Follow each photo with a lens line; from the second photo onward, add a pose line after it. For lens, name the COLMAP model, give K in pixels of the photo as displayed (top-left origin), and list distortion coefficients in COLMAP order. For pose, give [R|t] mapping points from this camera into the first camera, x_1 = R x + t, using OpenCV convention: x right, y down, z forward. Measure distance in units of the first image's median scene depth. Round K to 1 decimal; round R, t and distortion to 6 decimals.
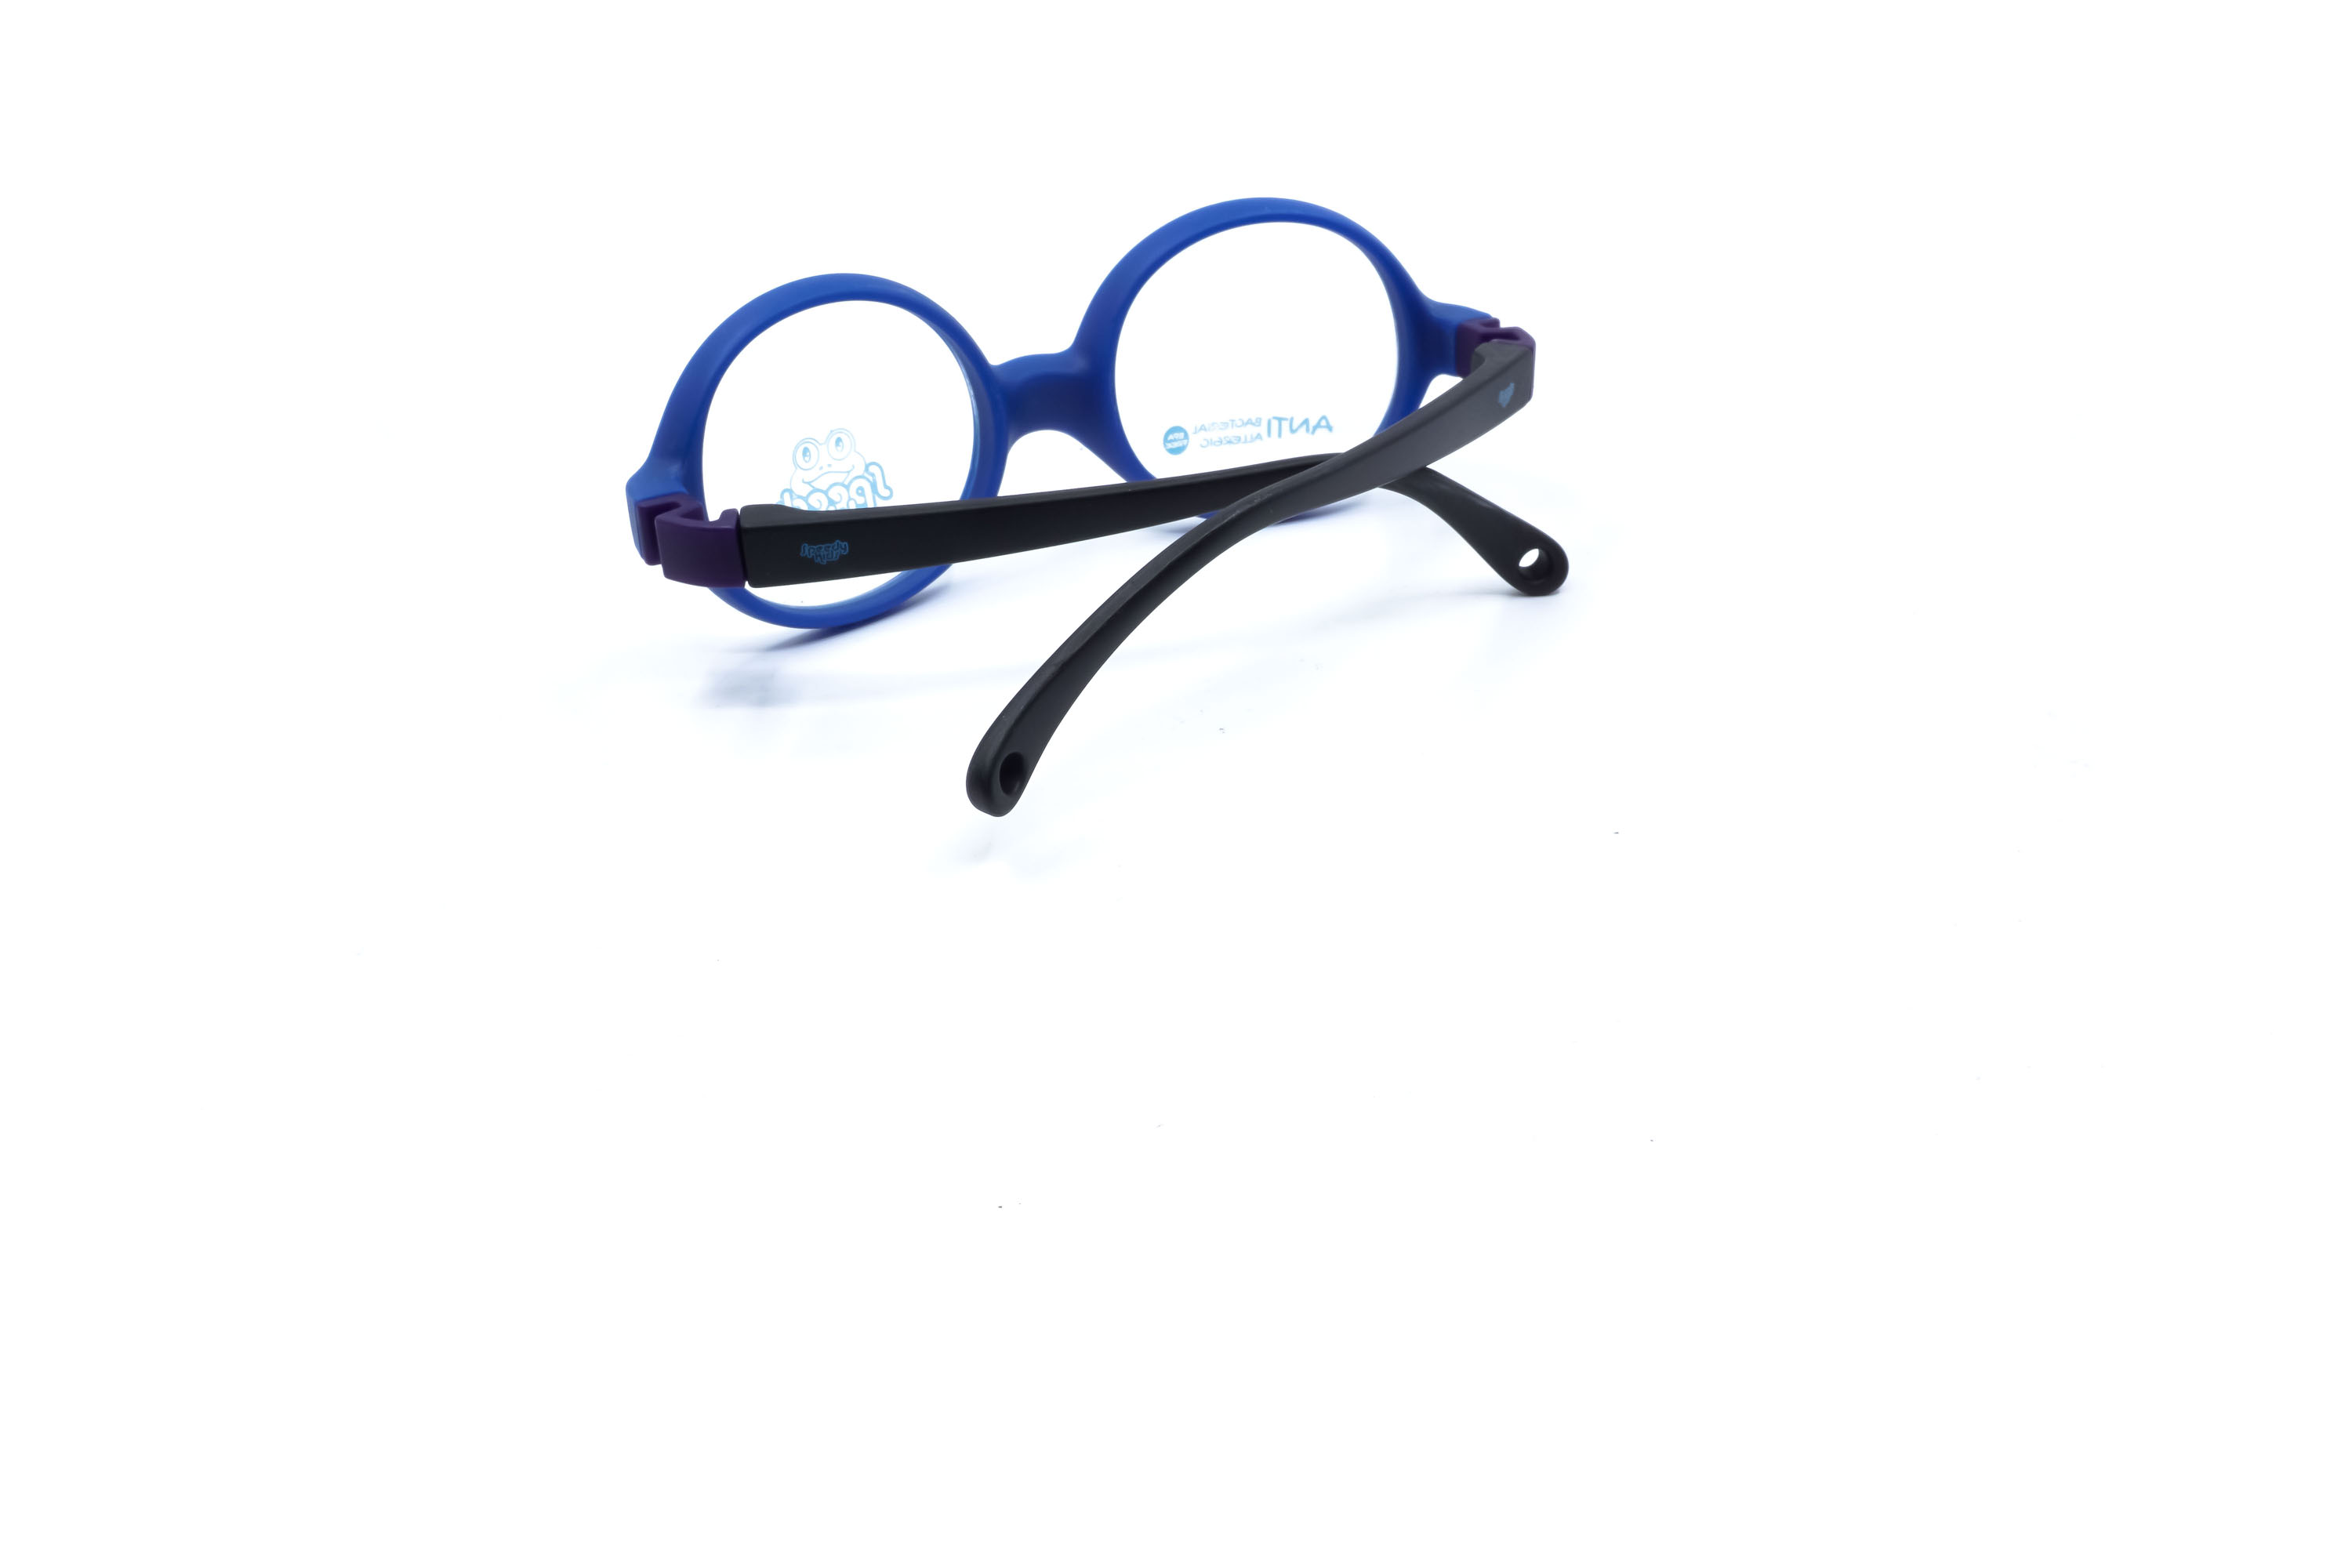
lens RADIAL K [[2443.5, 0, 1174.8], [0, 2443.5, 770.8], [0, 0, 1]] dist [0.016554, 0.000000]
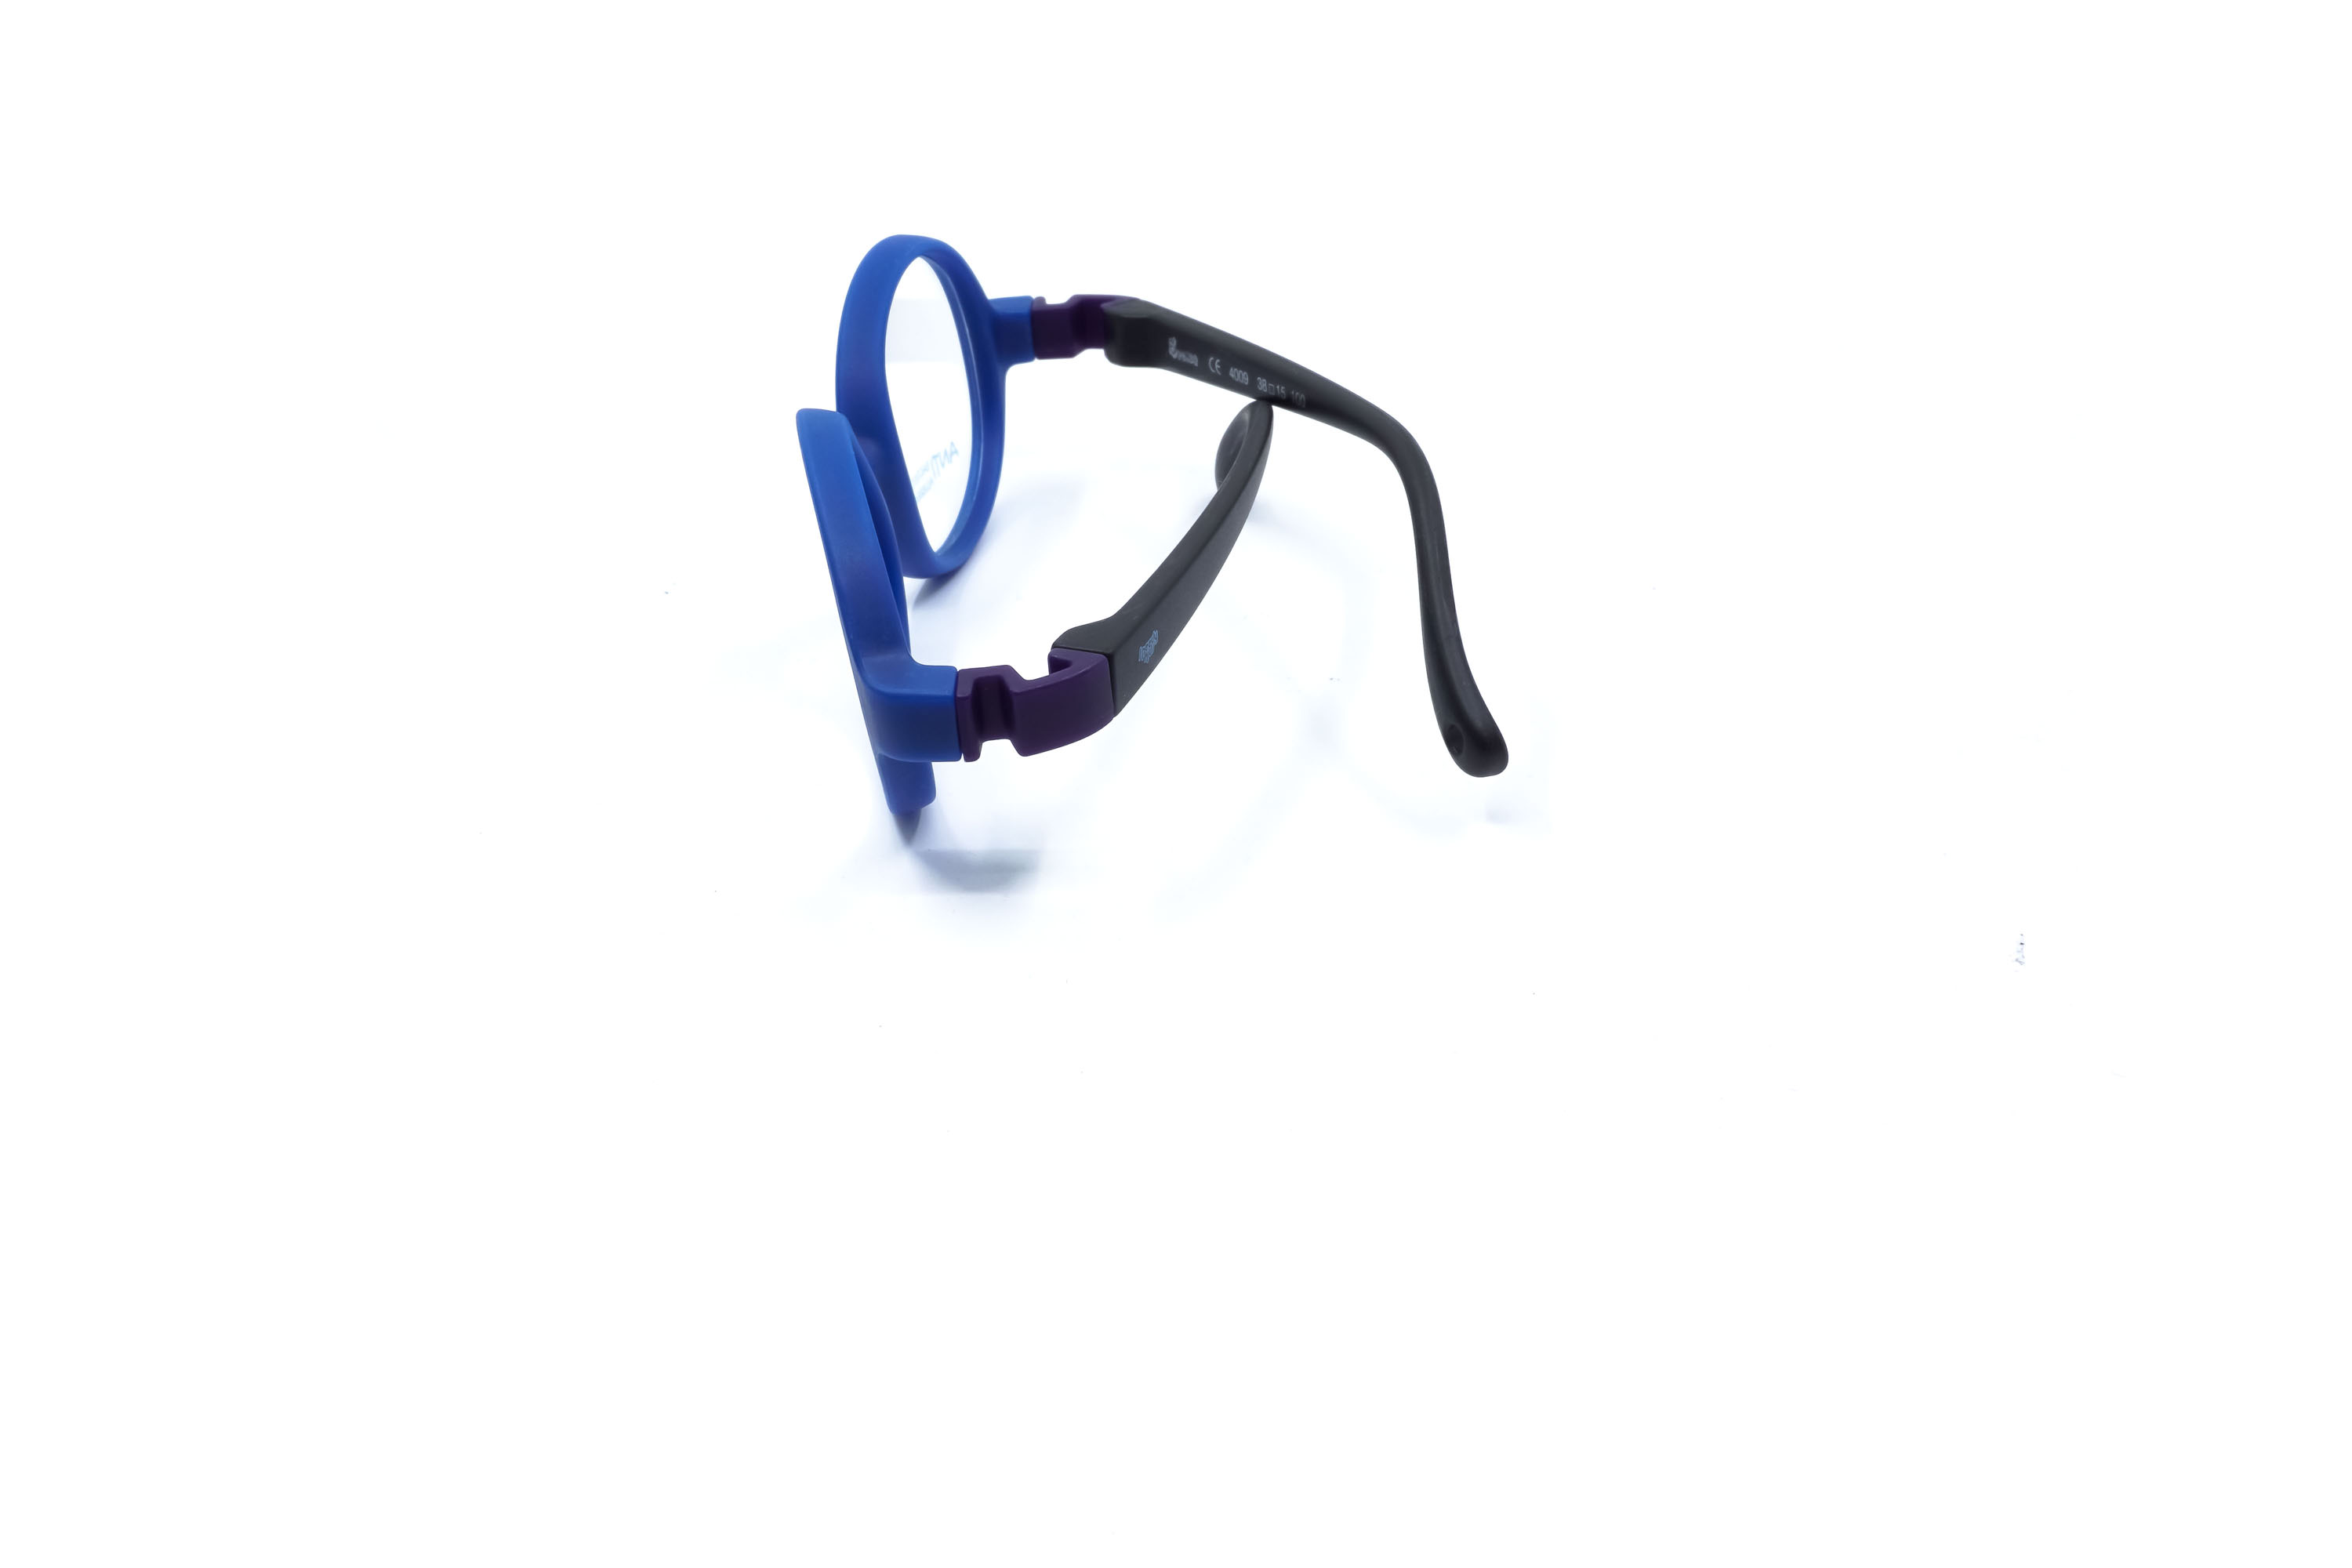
lens RADIAL K [[2443.5, 0, 1163.0], [0, 2443.5, 782.0], [0, 0, 1]] dist [0.016554, 0.000000]
pose [[0.489679, -0.420143, 0.763999, -0.767848], [0.431093, 0.878313, 0.206702, -0.207215], [-0.757874, 0.228137, 0.611212, 0.390297]]
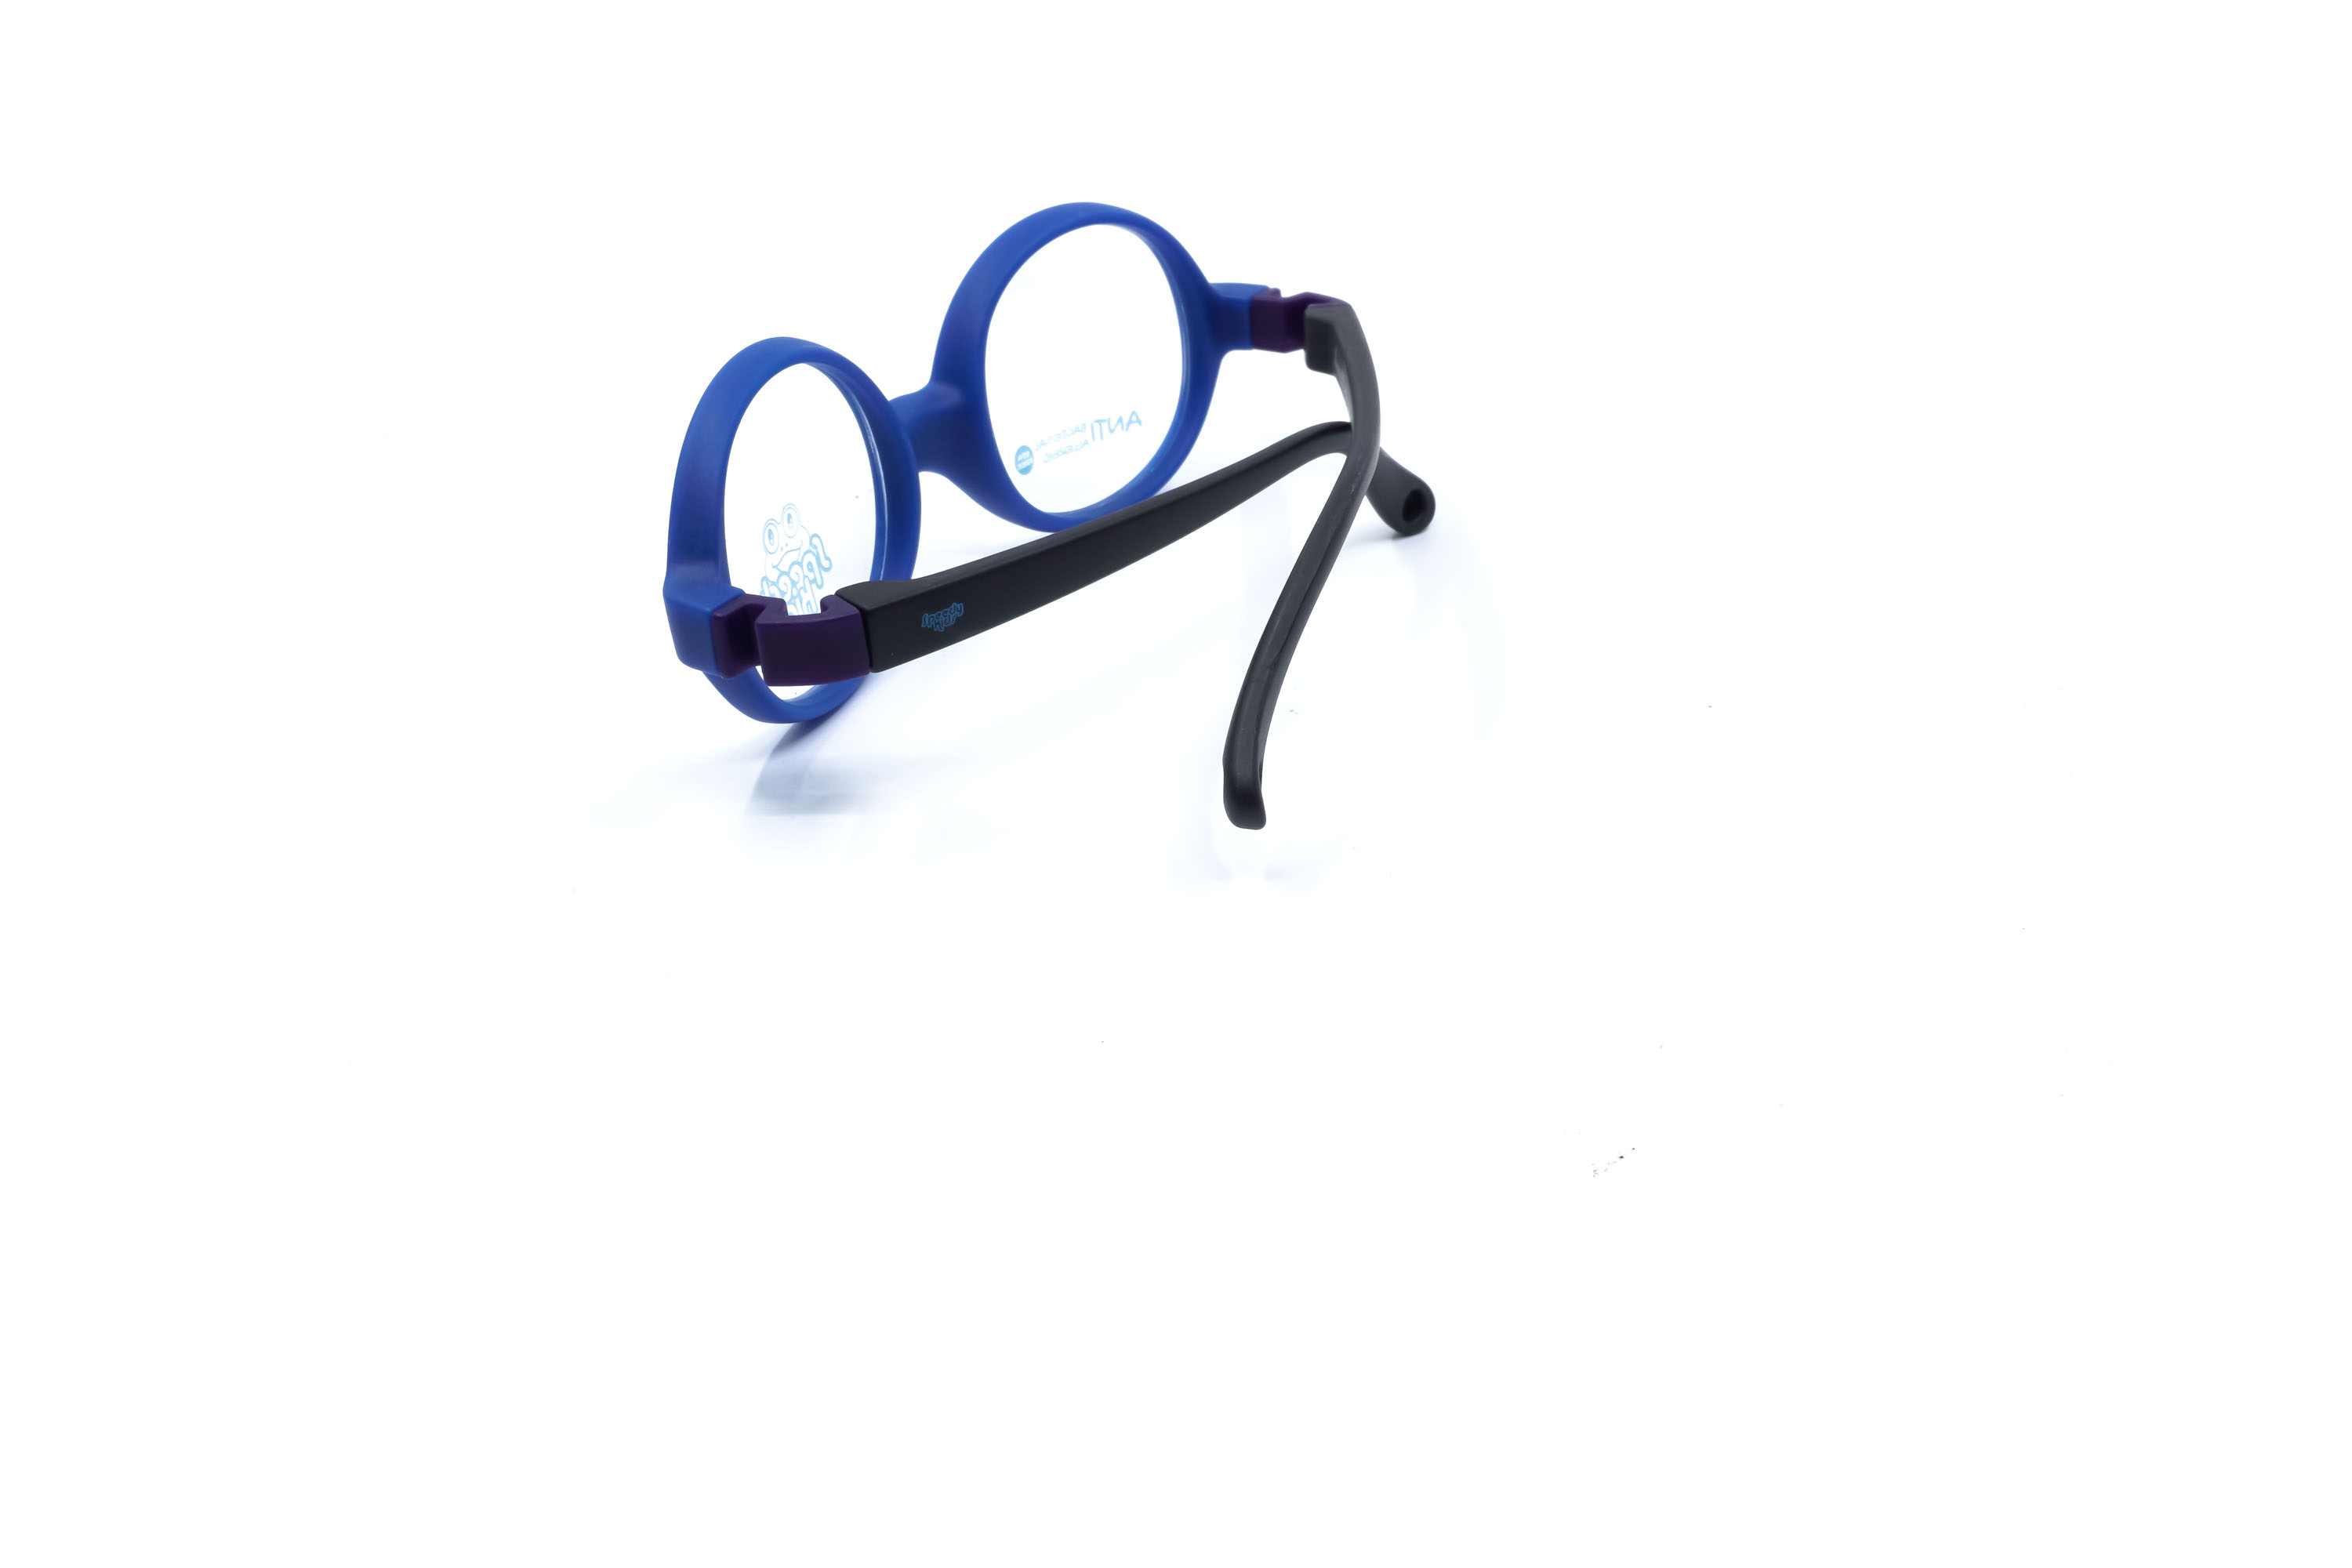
lens RADIAL K [[2443.5, 0, 1172.1], [0, 2443.5, 795.3], [0, 0, 1]] dist [0.016554, 0.000000]
pose [[0.866569, -0.245134, 0.434704, -0.437111], [0.244884, 0.967840, 0.057606, -0.049148], [-0.434845, 0.056532, 0.898729, 0.098221]]
